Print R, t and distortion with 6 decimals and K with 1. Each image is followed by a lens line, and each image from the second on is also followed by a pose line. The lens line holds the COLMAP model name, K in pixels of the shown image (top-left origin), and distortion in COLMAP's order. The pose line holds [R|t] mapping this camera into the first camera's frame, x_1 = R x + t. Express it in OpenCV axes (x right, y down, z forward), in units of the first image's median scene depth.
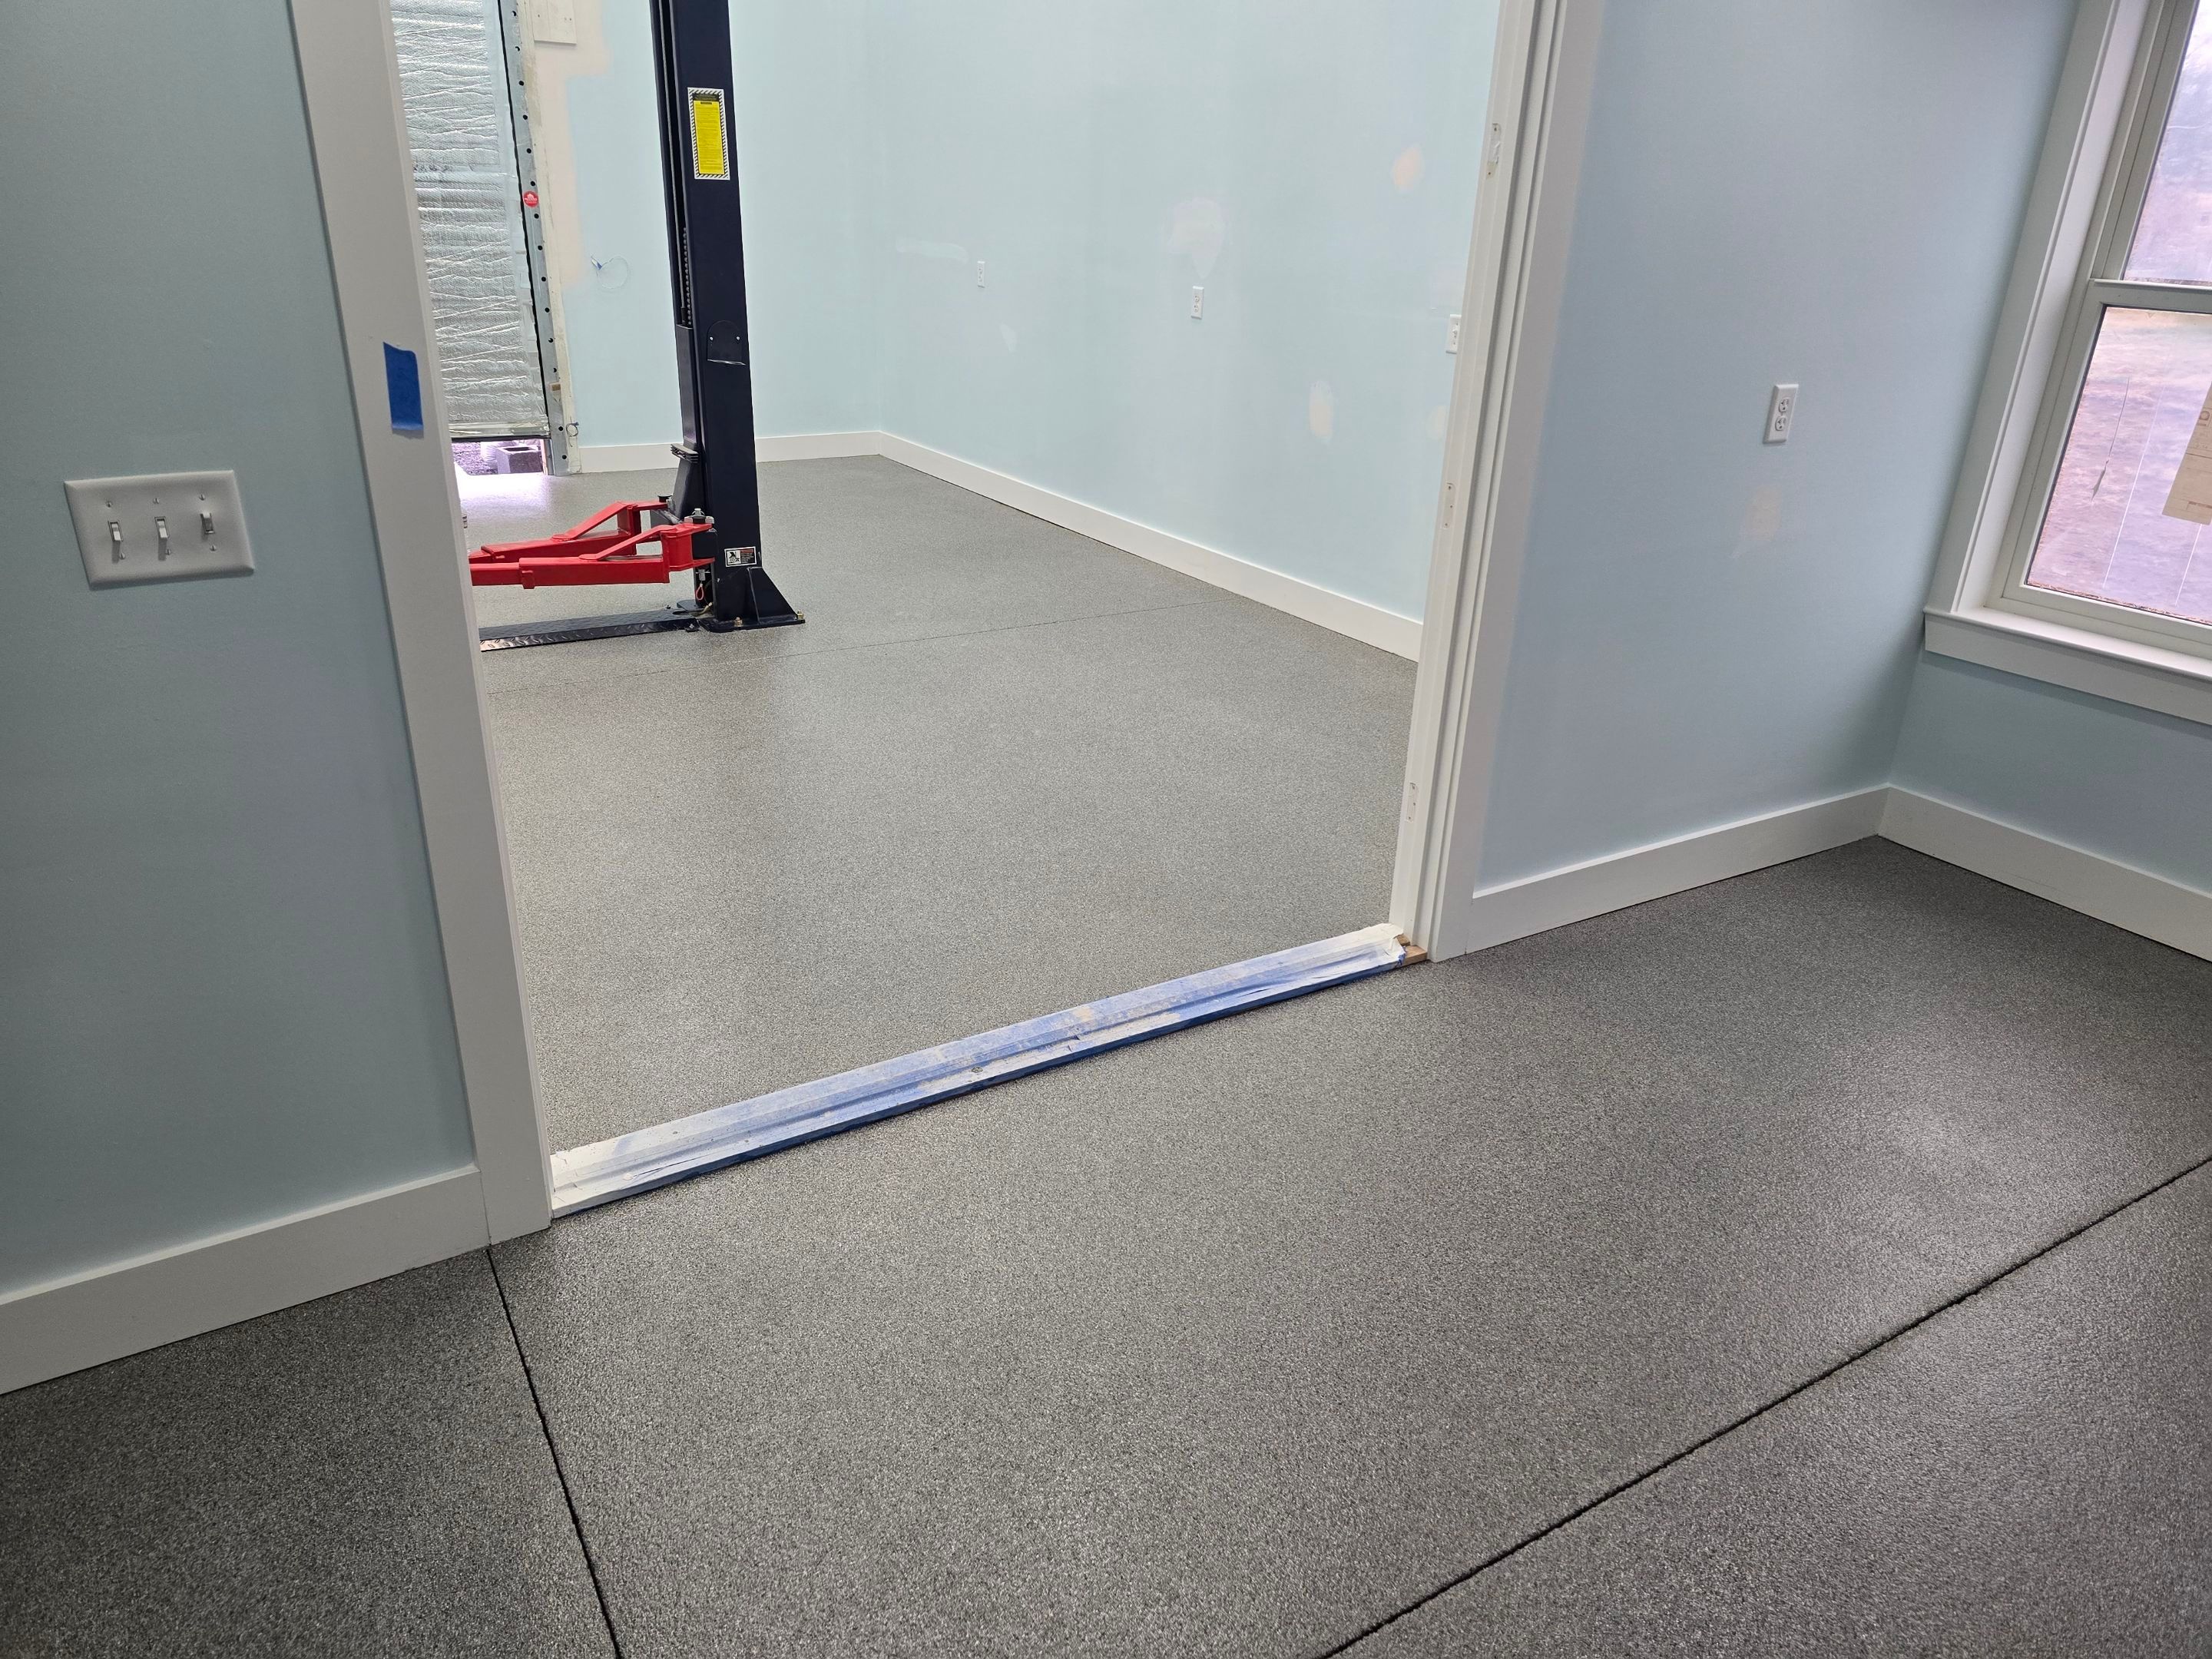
lens RADIAL K [[1476.2, 0, 1053.9], [0, 1476.2, 825.0], [0, 0, 1]] dist [0.089938, -0.087350]
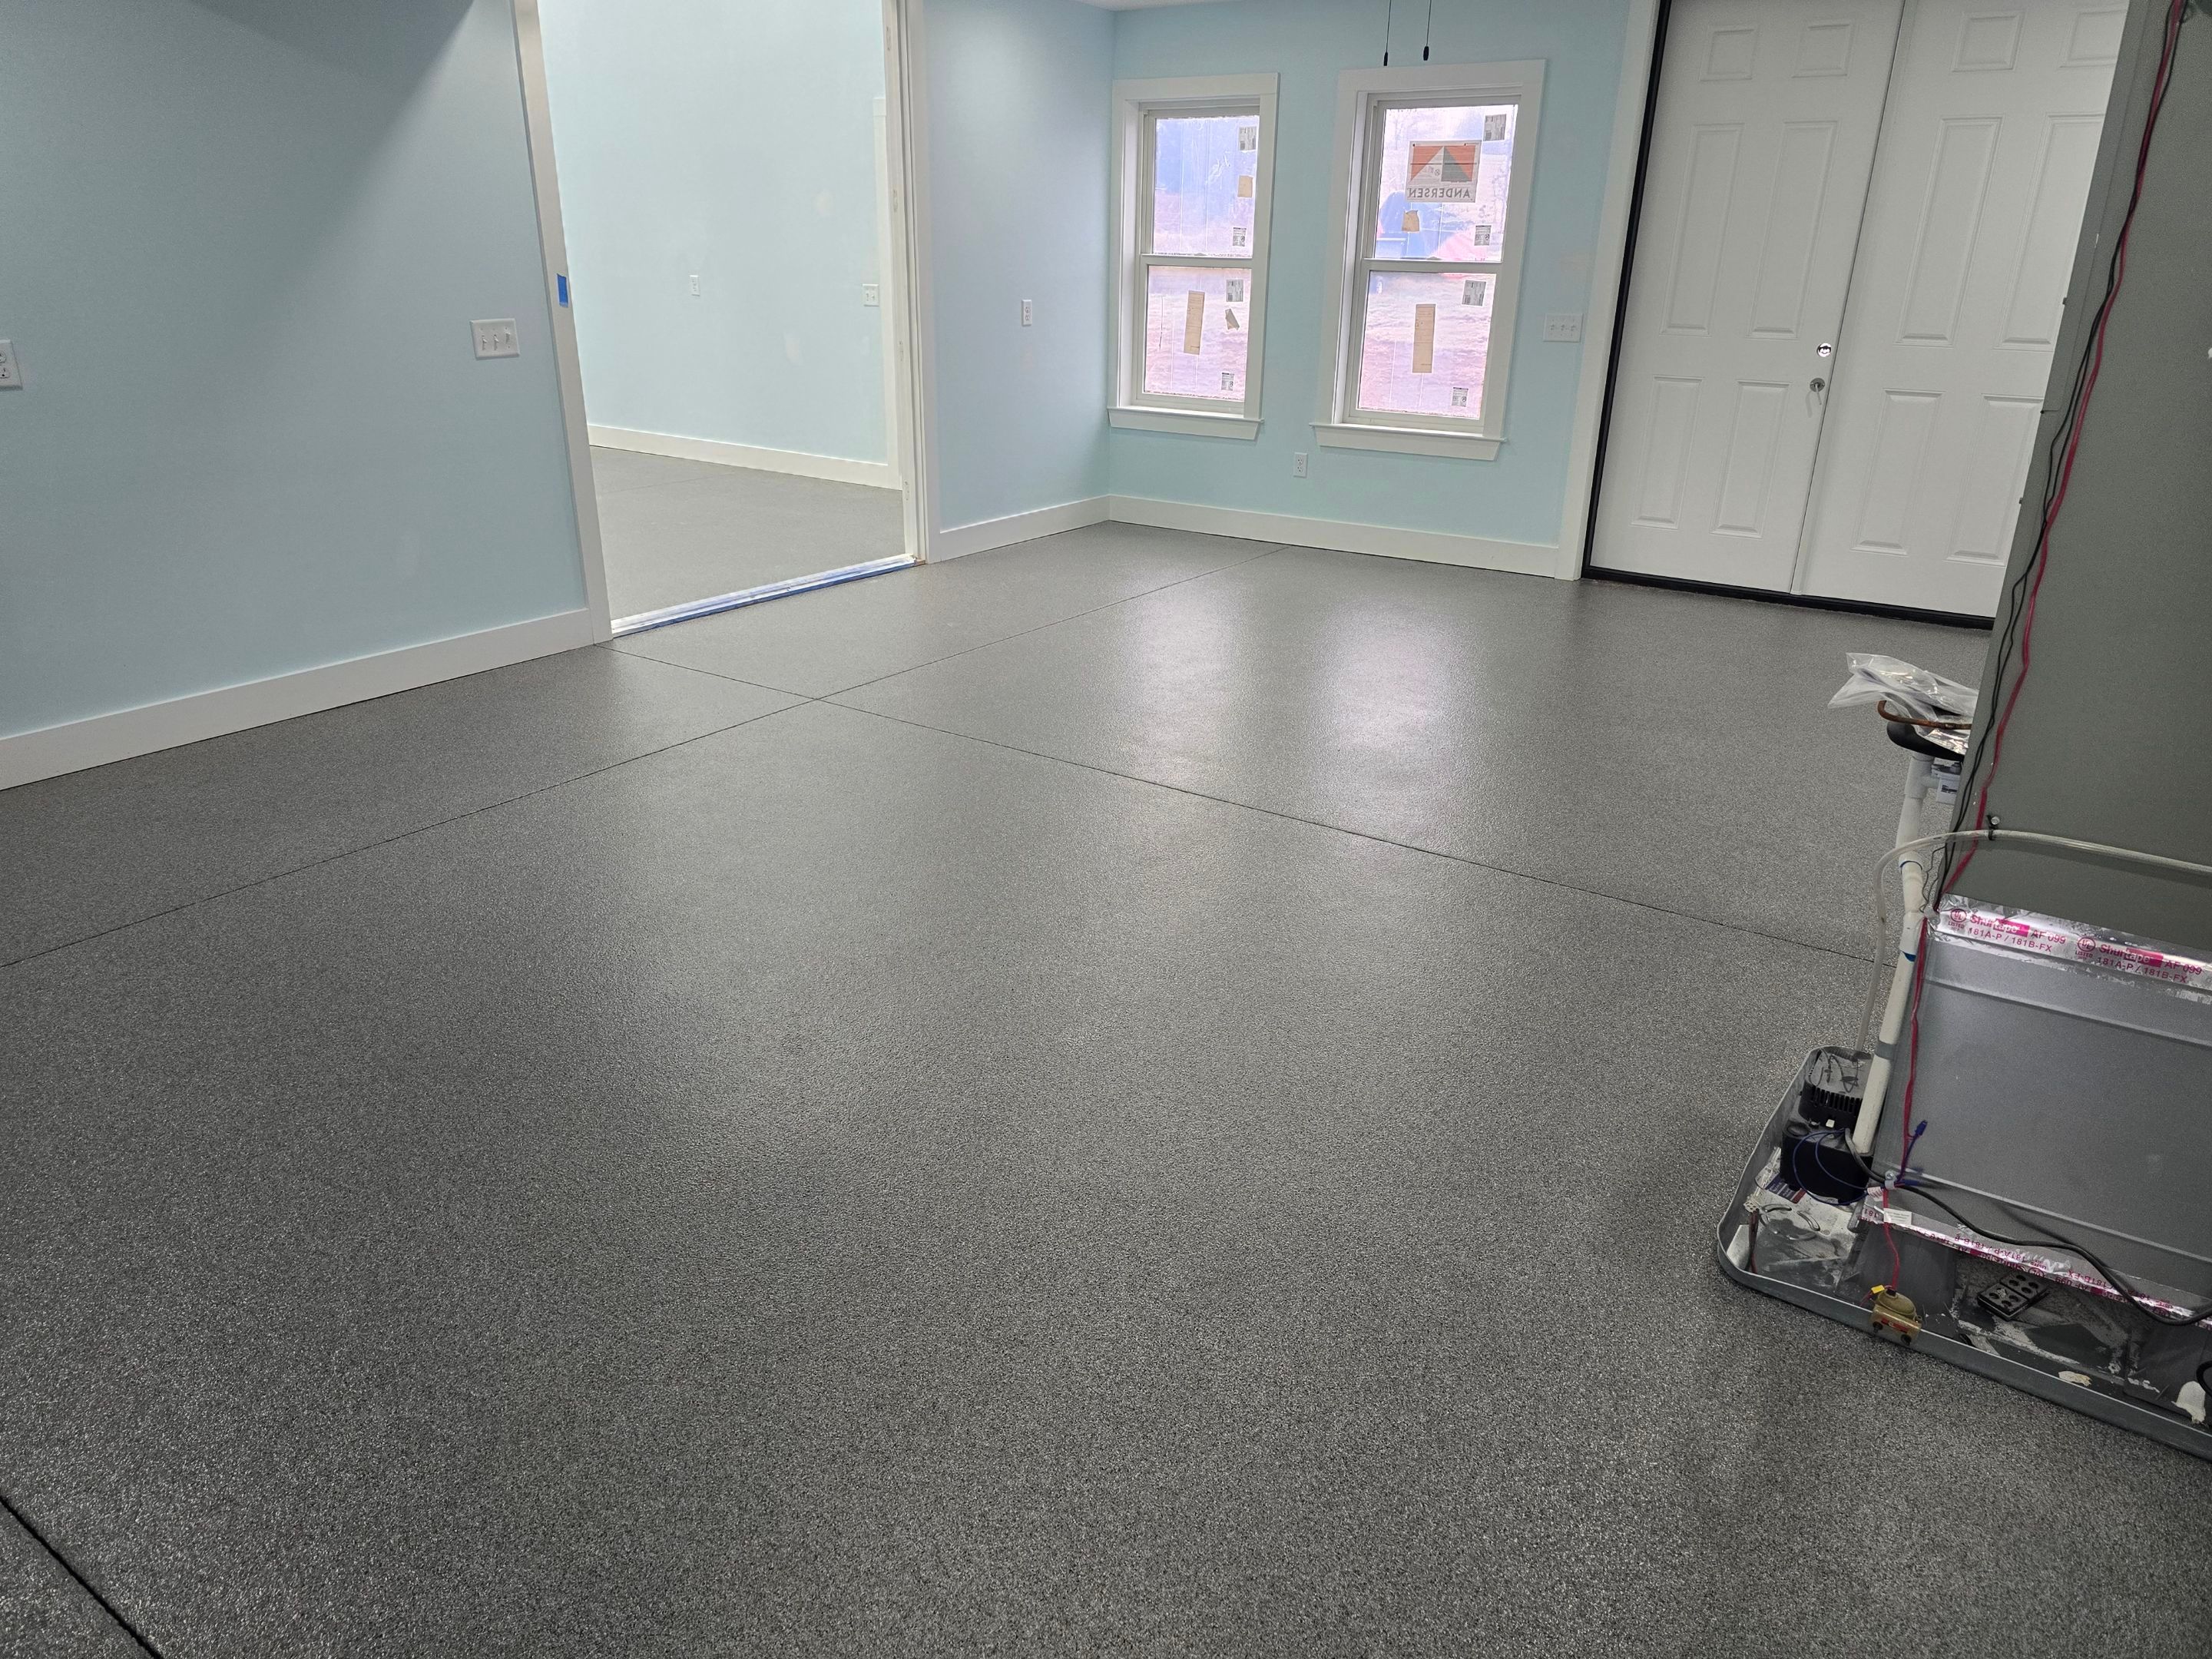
lens RADIAL K [[1476.2, 0, 1053.9], [0, 1476.2, 825.0], [0, 0, 1]] dist [0.089938, -0.087350]
pose [[0.917425, -0.157555, 0.365386, -0.478967], [0.161223, 0.986702, 0.020664, 0.496283], [-0.363783, 0.039951, 0.930627, -1.204358]]
